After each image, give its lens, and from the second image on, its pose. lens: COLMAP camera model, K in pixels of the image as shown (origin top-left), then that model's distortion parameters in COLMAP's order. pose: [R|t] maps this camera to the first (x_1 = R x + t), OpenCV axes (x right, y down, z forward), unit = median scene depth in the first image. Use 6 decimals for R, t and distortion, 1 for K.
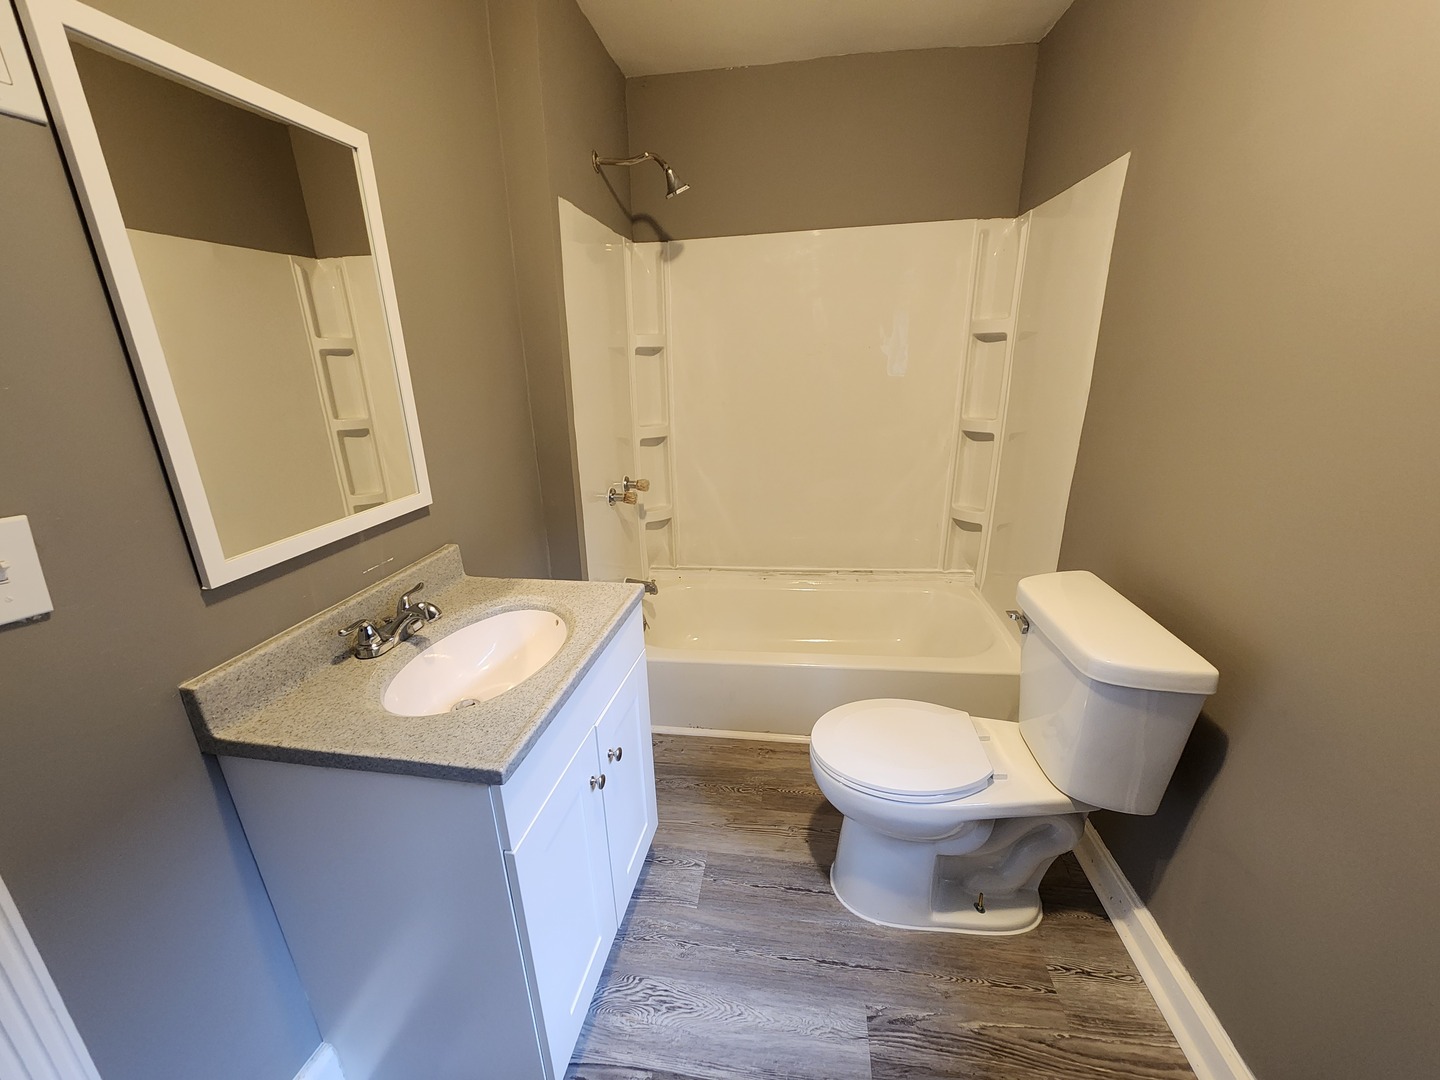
lens RADIAL K [[589.1, 0, 711.9], [0, 589.1, 547.7], [0, 0, 1]] dist [-0.000651, 0.000082]
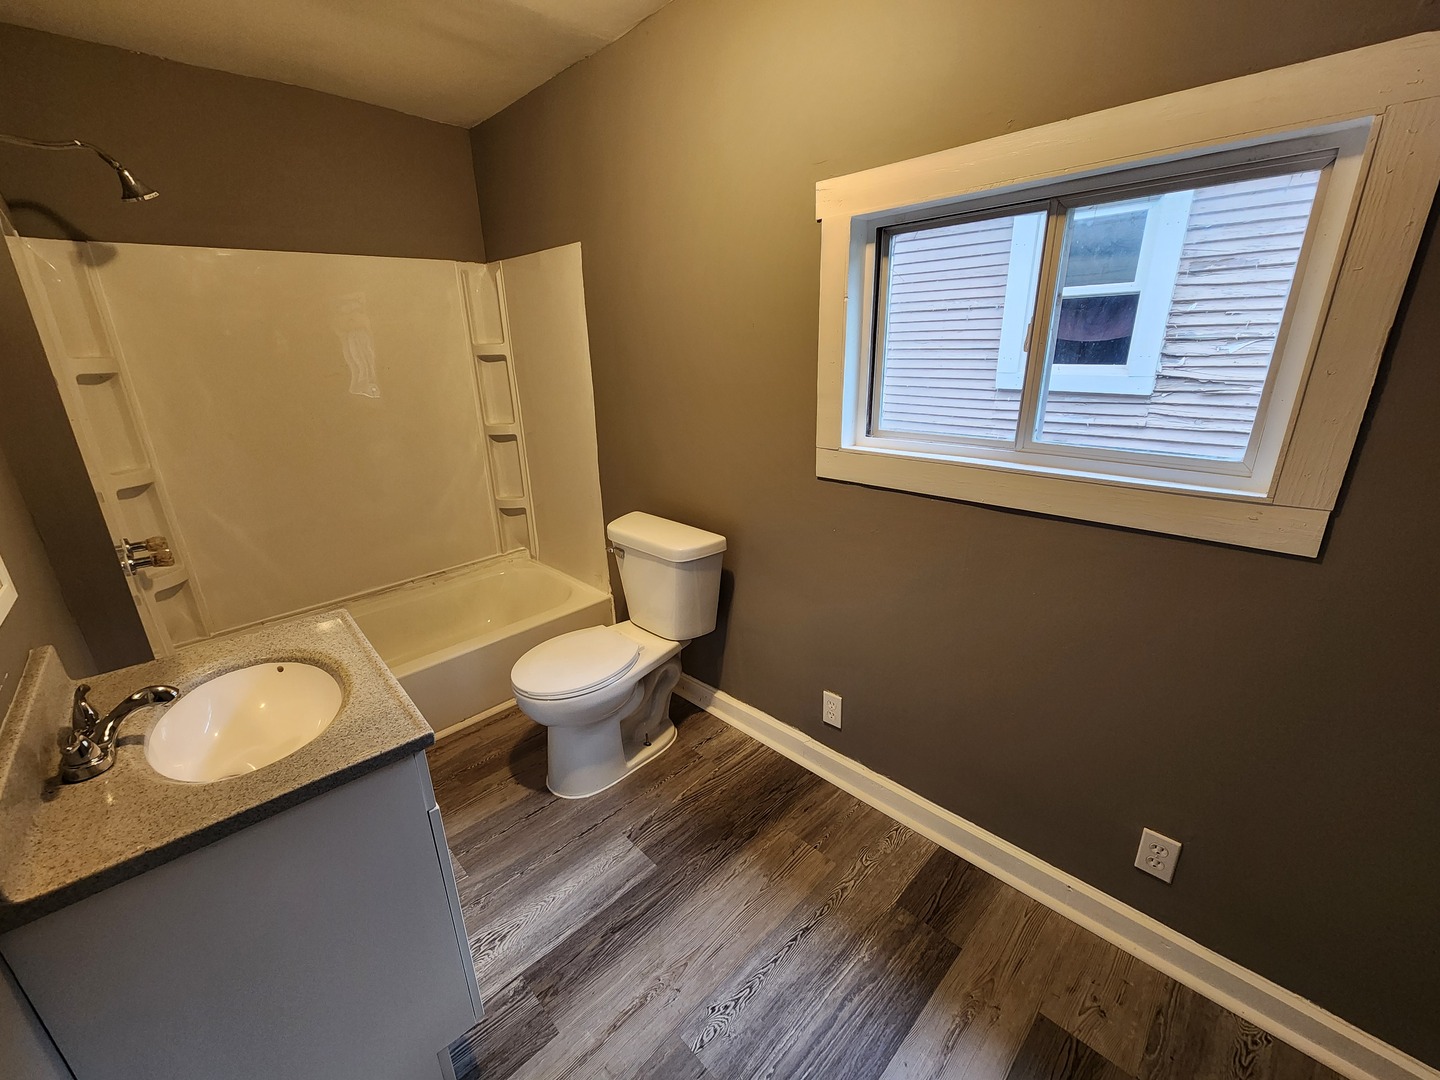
lens RADIAL K [[589.1, 0, 711.9], [0, 589.1, 547.7], [0, 0, 1]] dist [-0.000651, 0.000082]
pose [[0.609803, -0.251505, 0.751589, -0.436586], [0.260393, 0.959248, 0.109723, 0.013258], [-0.748555, 0.128799, 0.650443, -0.153945]]
